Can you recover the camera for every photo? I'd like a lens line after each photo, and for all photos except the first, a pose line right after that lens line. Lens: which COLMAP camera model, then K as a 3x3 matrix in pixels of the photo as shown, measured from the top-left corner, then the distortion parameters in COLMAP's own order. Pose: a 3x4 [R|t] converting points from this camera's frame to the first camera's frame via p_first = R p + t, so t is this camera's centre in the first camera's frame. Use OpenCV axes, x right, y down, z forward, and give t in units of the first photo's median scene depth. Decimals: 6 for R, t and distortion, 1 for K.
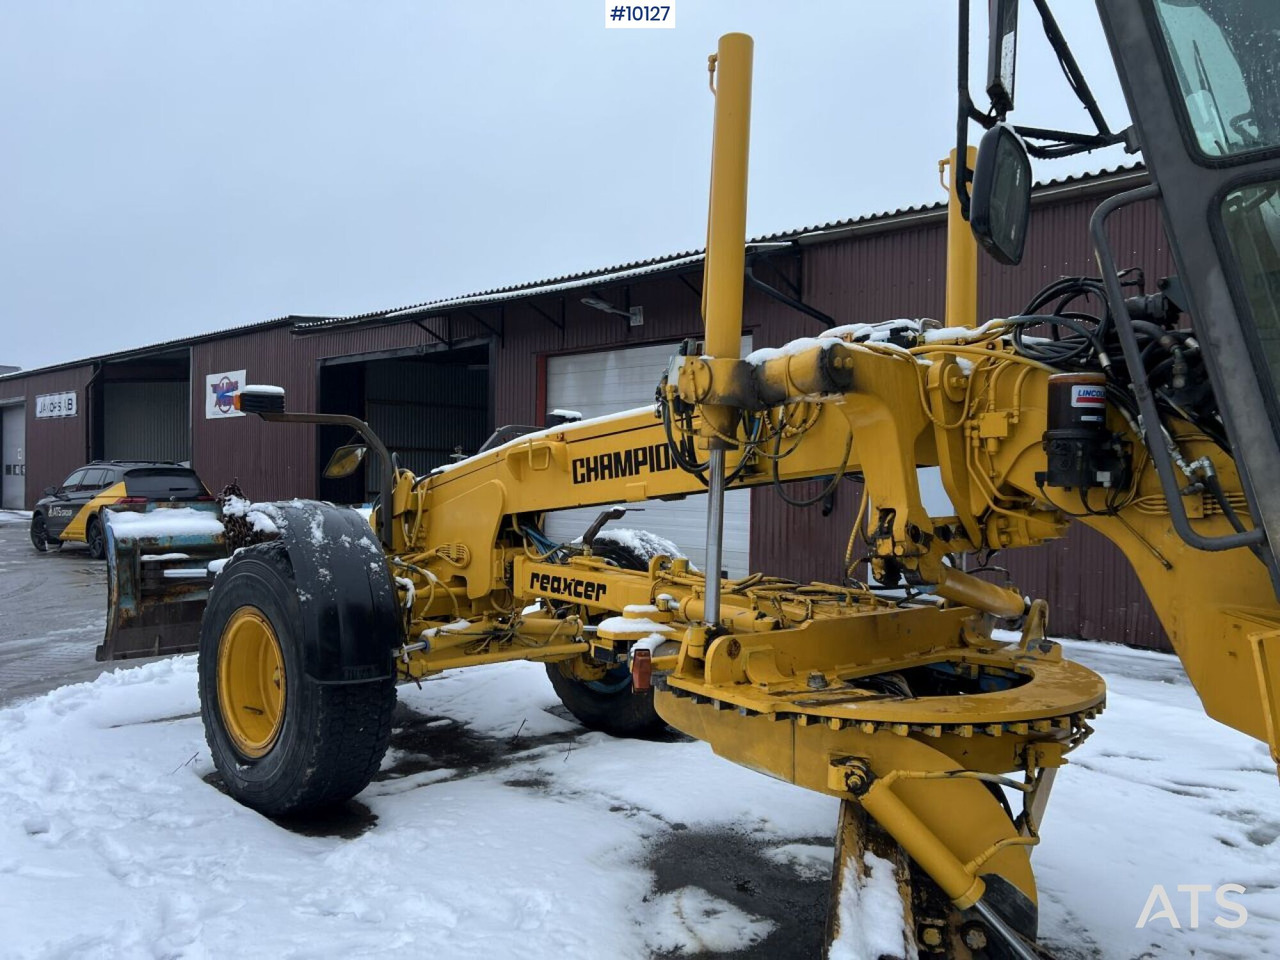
lens RADIAL K [[963.8, 0, 640.0], [0, 963.8, 480.0], [0, 0, 1]] dist [0.058892, -0.071005]
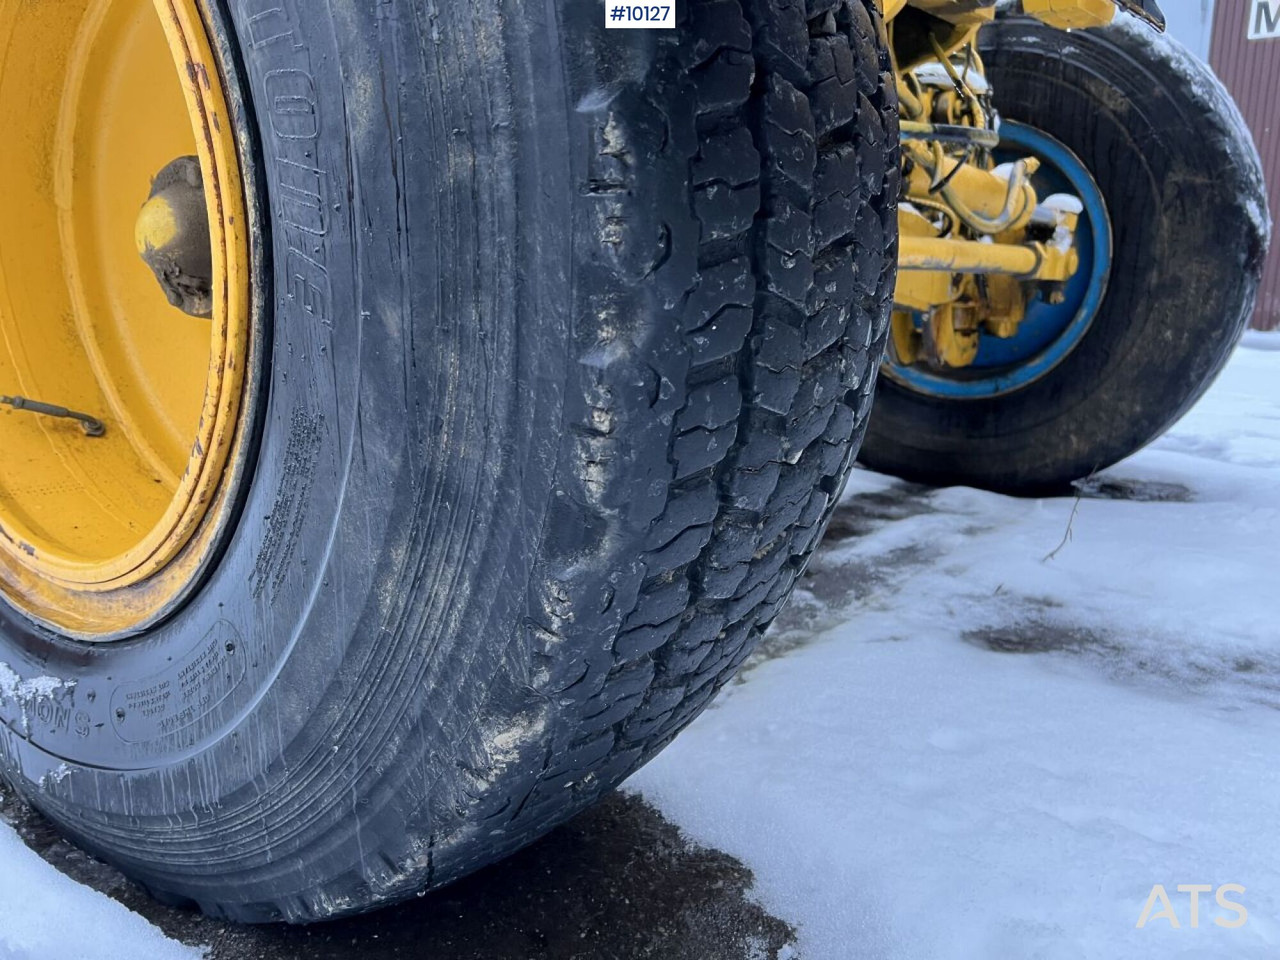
lens RADIAL K [[971.1, 0, 641.3], [0, 971.1, 473.8], [0, 0, 1]] dist [0.065717, -0.081889]
pose [[0.989569, -0.040058, 0.138379, -0.282149], [0.009593, 0.976753, 0.214152, 0.191619], [-0.143740, -0.210591, 0.966949, 0.721772]]
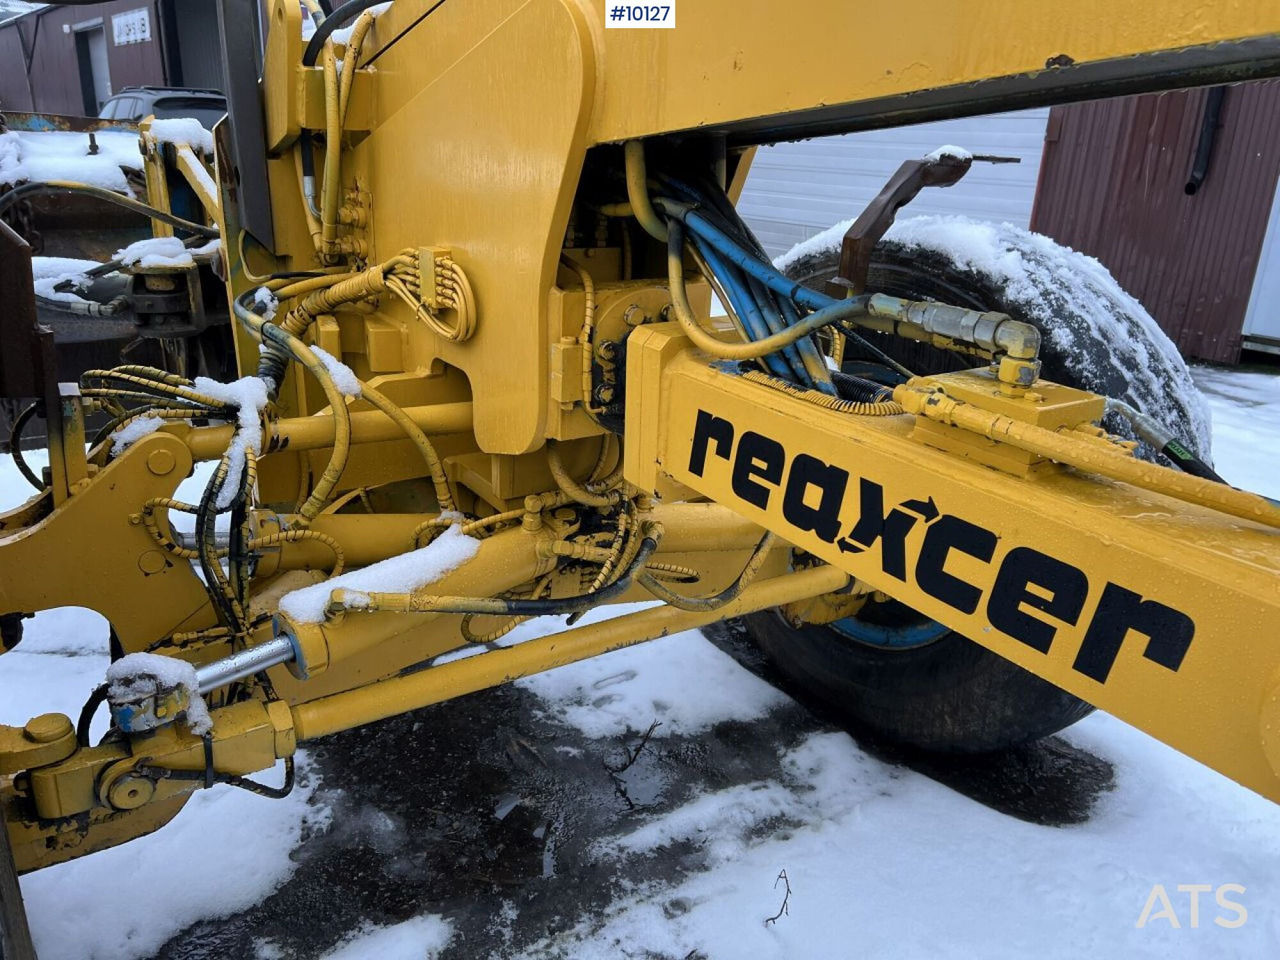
lens RADIAL K [[971.1, 0, 641.3], [0, 971.1, 473.8], [0, 0, 1]] dist [0.065717, -0.081889]
pose [[0.989056, 0.071784, -0.128903, -0.092767], [-0.027001, 0.946972, 0.320179, 0.034975], [0.145051, -0.313194, 0.938547, 0.757706]]
